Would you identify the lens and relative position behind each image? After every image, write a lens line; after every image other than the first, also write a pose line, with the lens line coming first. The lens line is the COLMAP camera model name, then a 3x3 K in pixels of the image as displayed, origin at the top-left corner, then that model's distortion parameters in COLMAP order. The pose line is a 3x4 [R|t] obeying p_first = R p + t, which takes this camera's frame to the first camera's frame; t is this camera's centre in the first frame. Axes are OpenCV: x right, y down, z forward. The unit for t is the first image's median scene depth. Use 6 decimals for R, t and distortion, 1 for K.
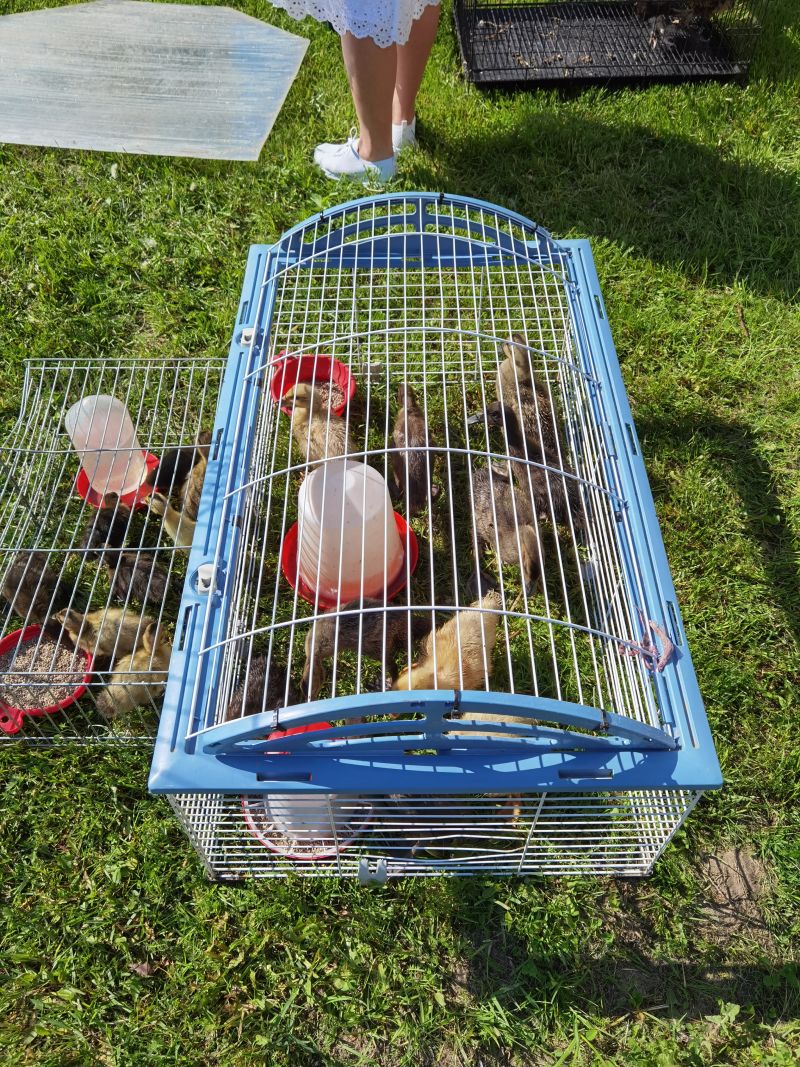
lens RADIAL K [[882.5, 0, 400.0], [0, 882.5, 533.5], [0, 0, 1]] dist [0.014570, 0.004629]
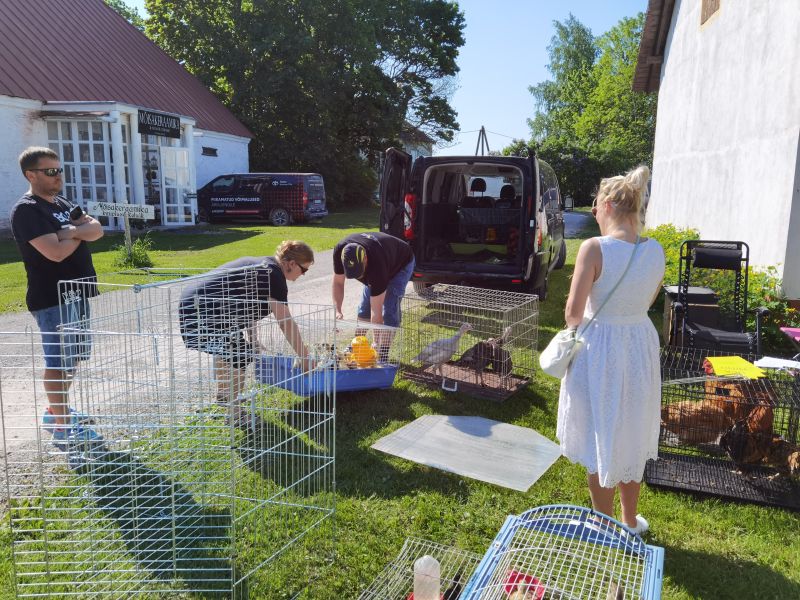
lens RADIAL K [[661.7, 0, 400.4], [0, 661.7, 297.4], [0, 0, 1]] dist [0.014570, 0.004629]
pose [[0.912087, 0.089023, -0.400215, 0.158813], [-0.333033, 0.730214, -0.596554, 0.285607], [0.239136, 0.677394, 0.695666, -0.491970]]
